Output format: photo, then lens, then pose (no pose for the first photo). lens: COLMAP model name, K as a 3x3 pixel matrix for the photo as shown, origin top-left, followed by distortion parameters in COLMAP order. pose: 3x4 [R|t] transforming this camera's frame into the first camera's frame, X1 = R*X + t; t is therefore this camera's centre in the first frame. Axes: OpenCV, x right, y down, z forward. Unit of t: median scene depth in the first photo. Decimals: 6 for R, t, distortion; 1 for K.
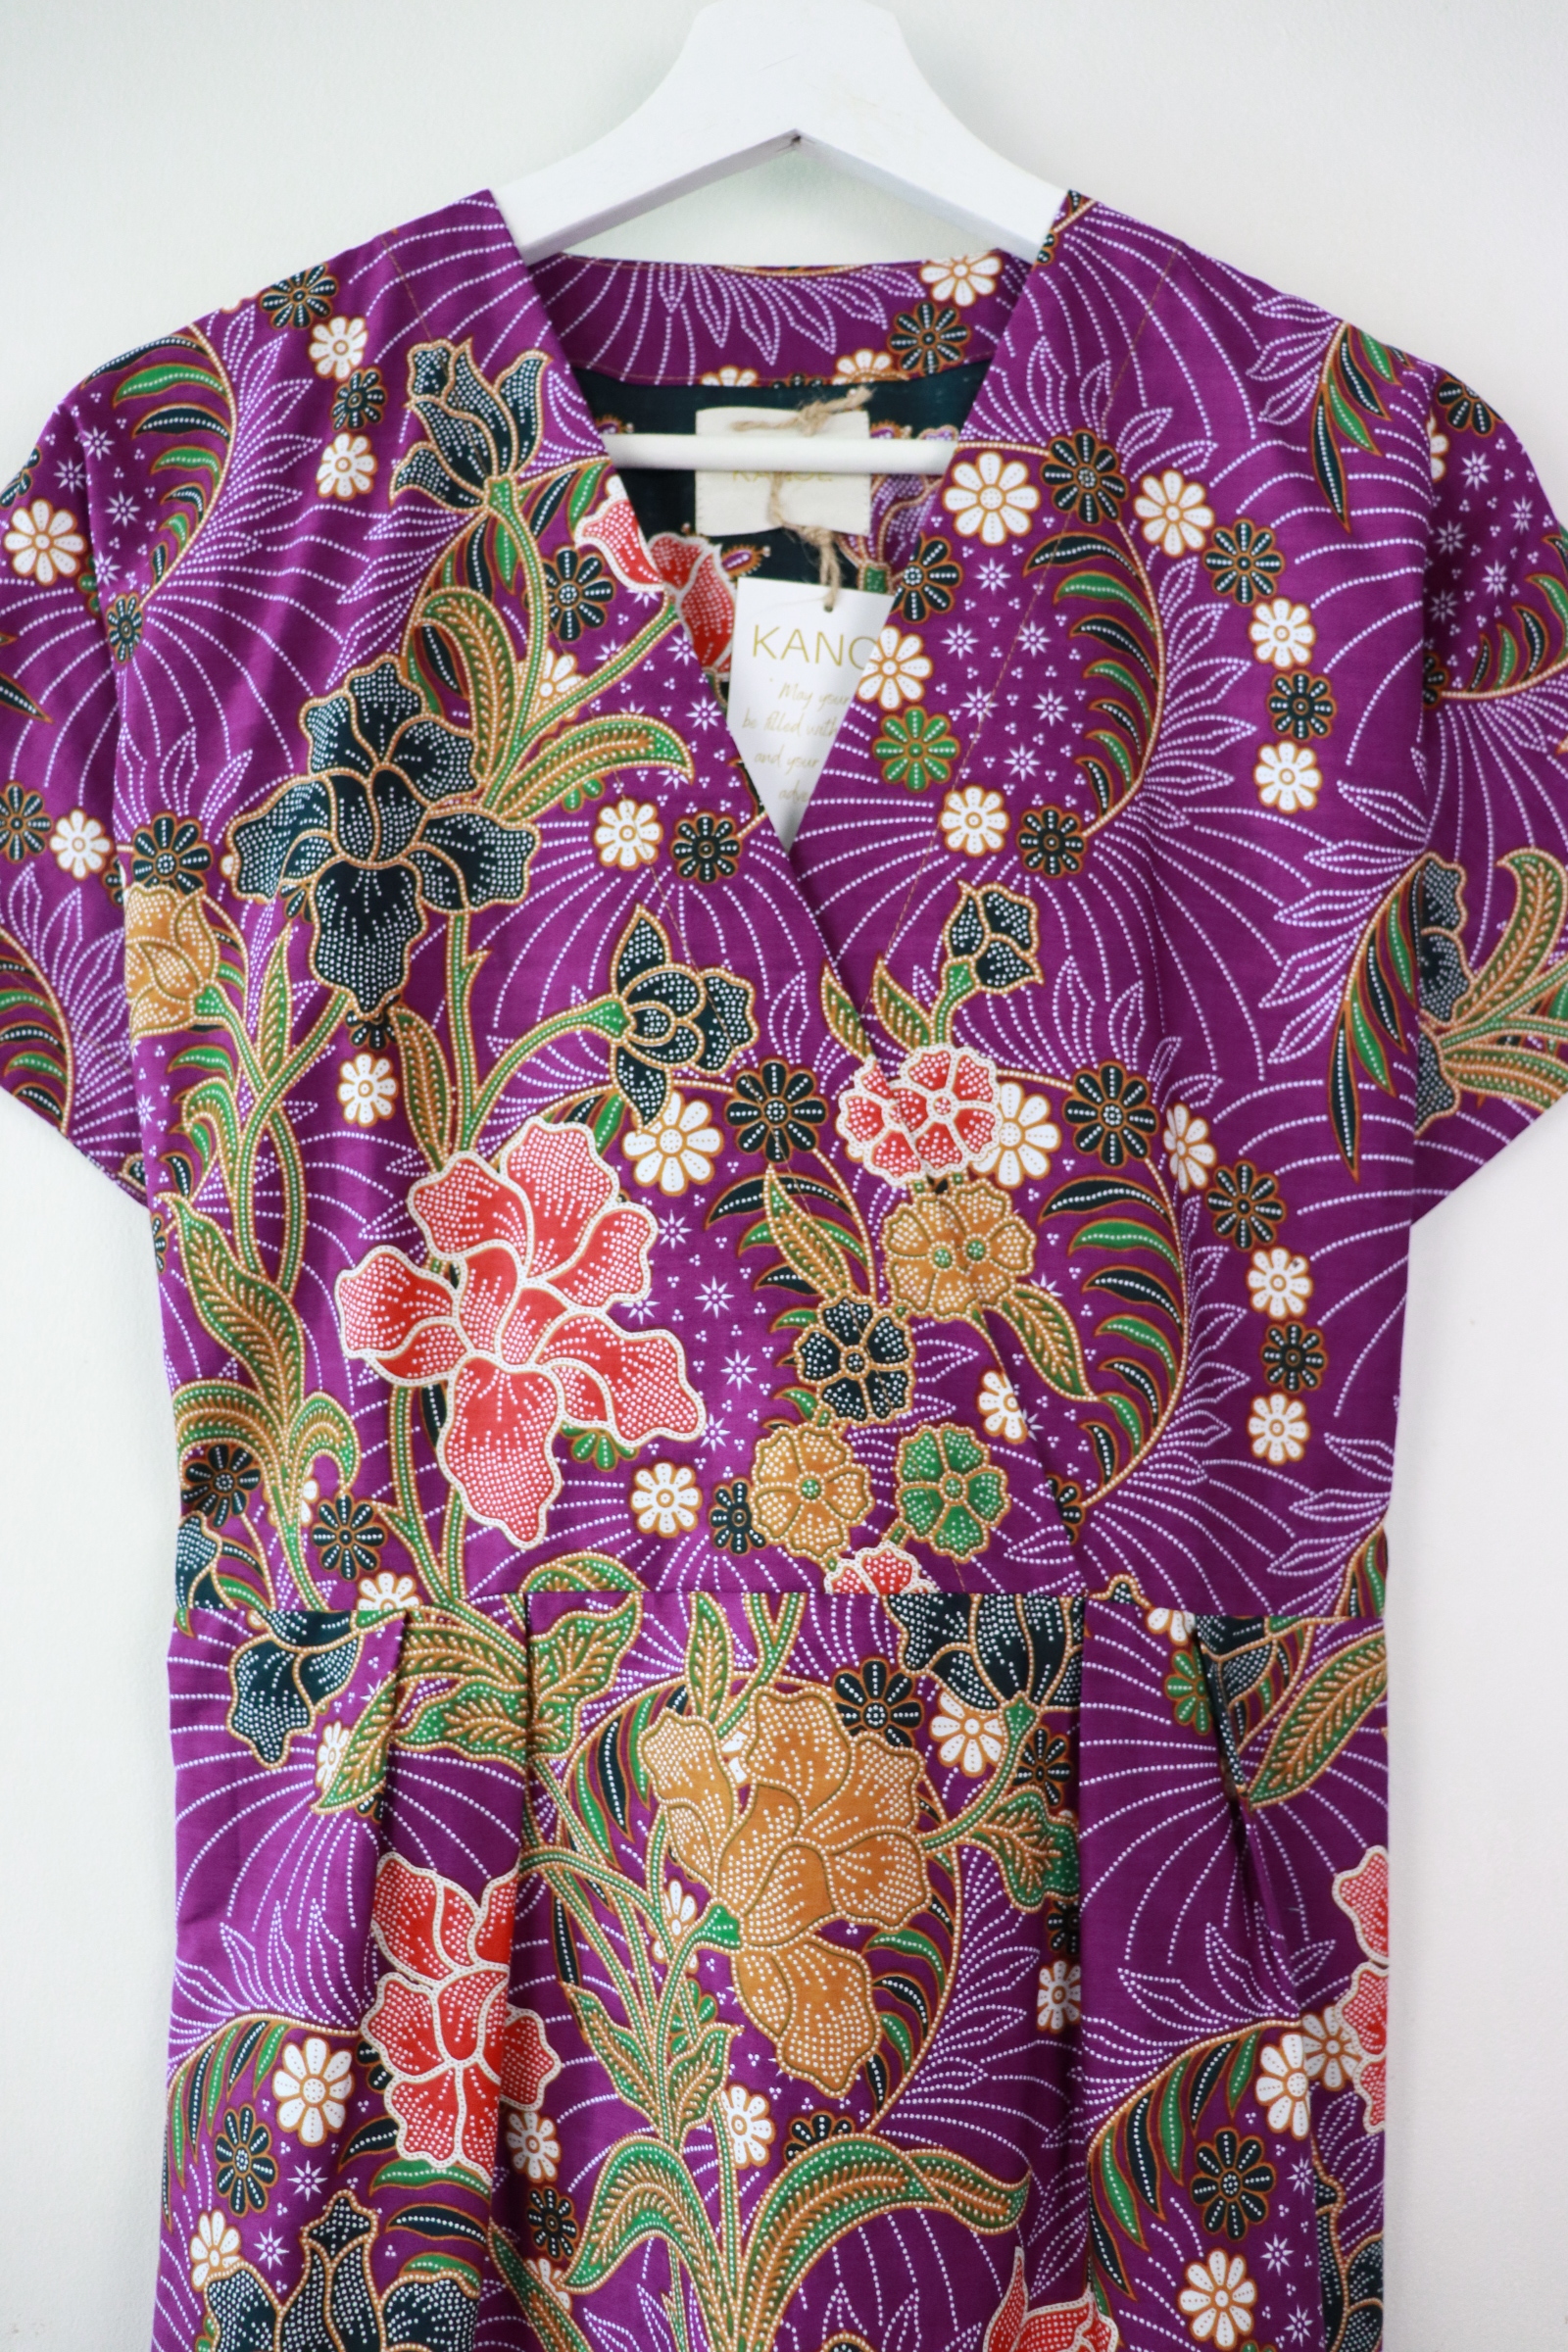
lens RADIAL K [[2011.6, 0, 788.5], [0, 2011.6, 1203.5], [0, 0, 1]] dist [-0.203325, 0.170789]
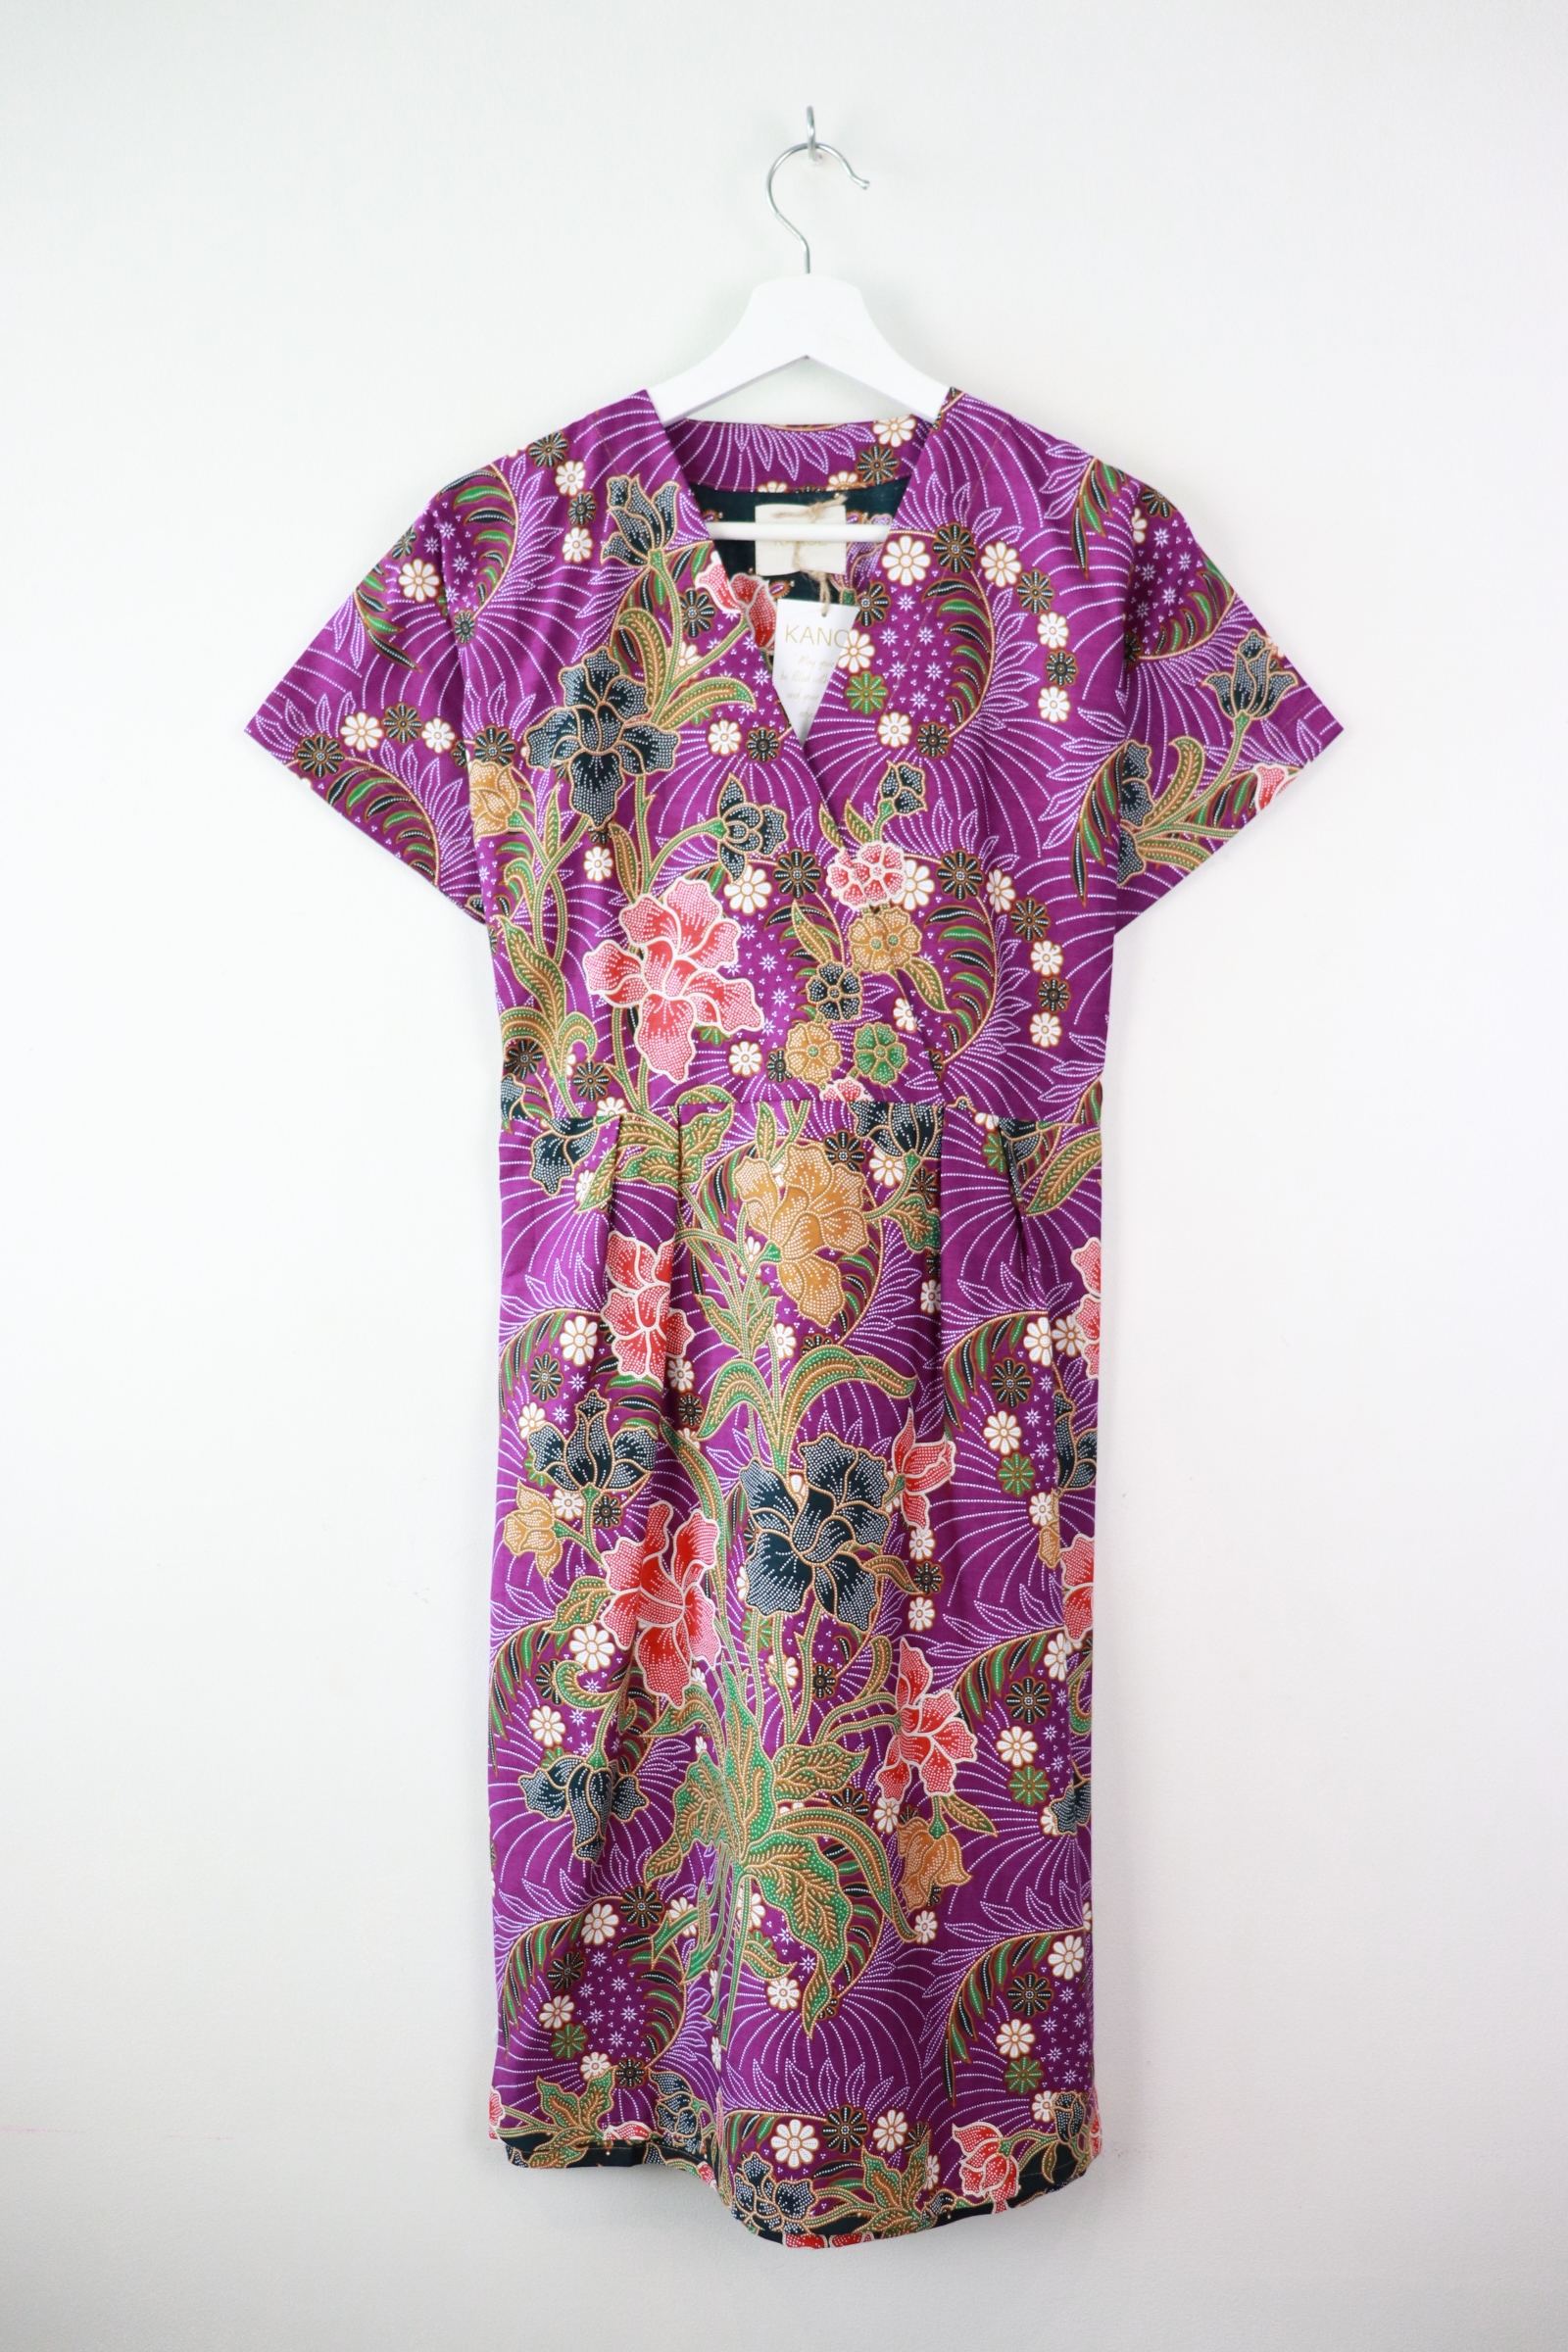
lens RADIAL K [[2011.6, 0, 788.5], [0, 2011.6, 1203.5], [0, 0, 1]] dist [-0.203325, 0.170789]
pose [[0.999823, 0.000174, -0.018794, 0.022973], [0.002534, 0.989577, 0.143980, -0.006388], [0.018623, -0.144002, 0.989402, -1.065284]]
